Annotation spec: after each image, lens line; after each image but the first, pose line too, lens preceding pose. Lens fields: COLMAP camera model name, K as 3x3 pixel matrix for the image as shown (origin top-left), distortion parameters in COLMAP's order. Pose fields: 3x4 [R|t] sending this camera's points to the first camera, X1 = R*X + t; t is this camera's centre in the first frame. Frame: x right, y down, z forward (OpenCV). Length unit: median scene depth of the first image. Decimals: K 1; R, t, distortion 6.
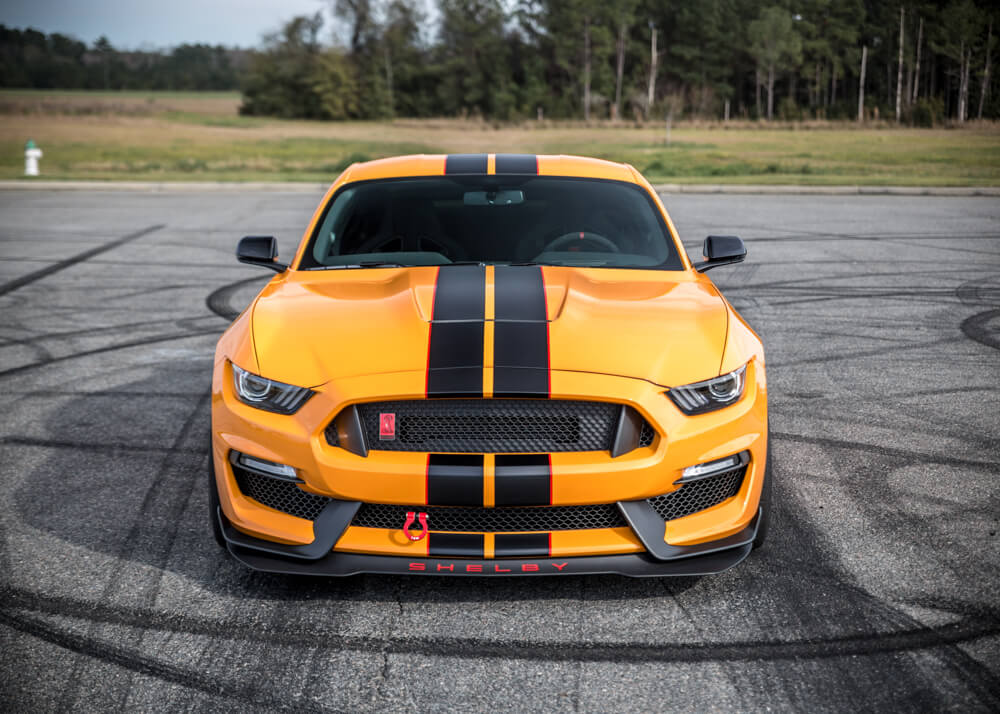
lens RADIAL K [[1938.6, 0, 494.3], [0, 1938.6, 358.9], [0, 0, 1]] dist [0.103149, 0.000000]
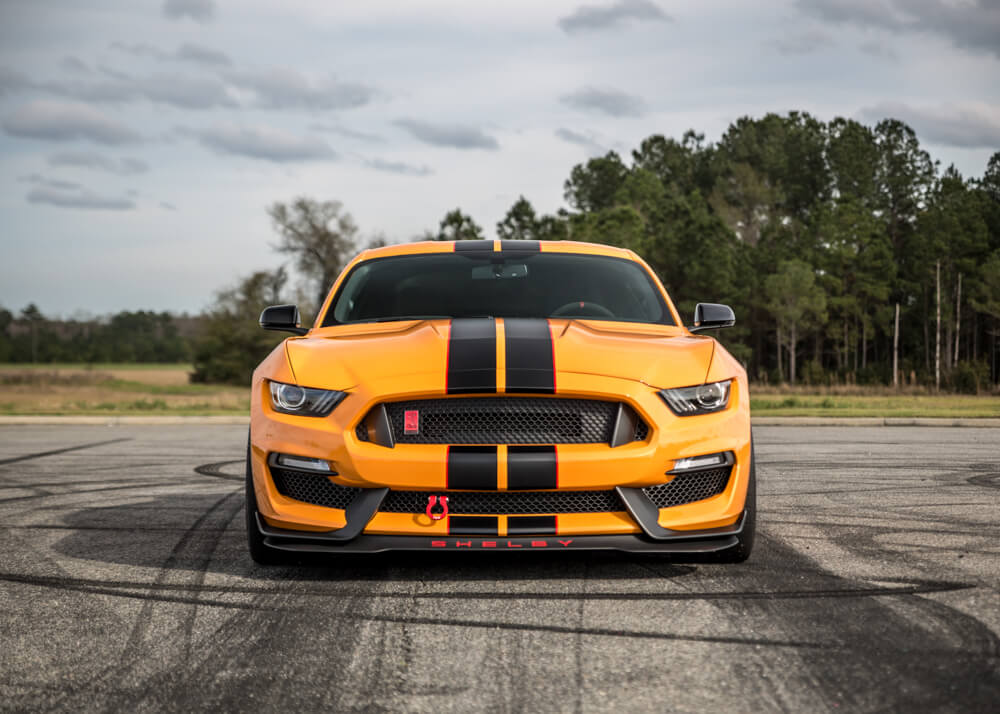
lens RADIAL K [[2248.4, 0, 502.6], [0, 2248.4, 356.0], [0, 0, 1]] dist [0.027157, 0.000000]
pose [[0.999936, -0.004361, 0.010399, -0.012572], [0.005769, 0.990207, -0.139489, 0.145661], [-0.009689, 0.139540, 0.990169, -0.243704]]
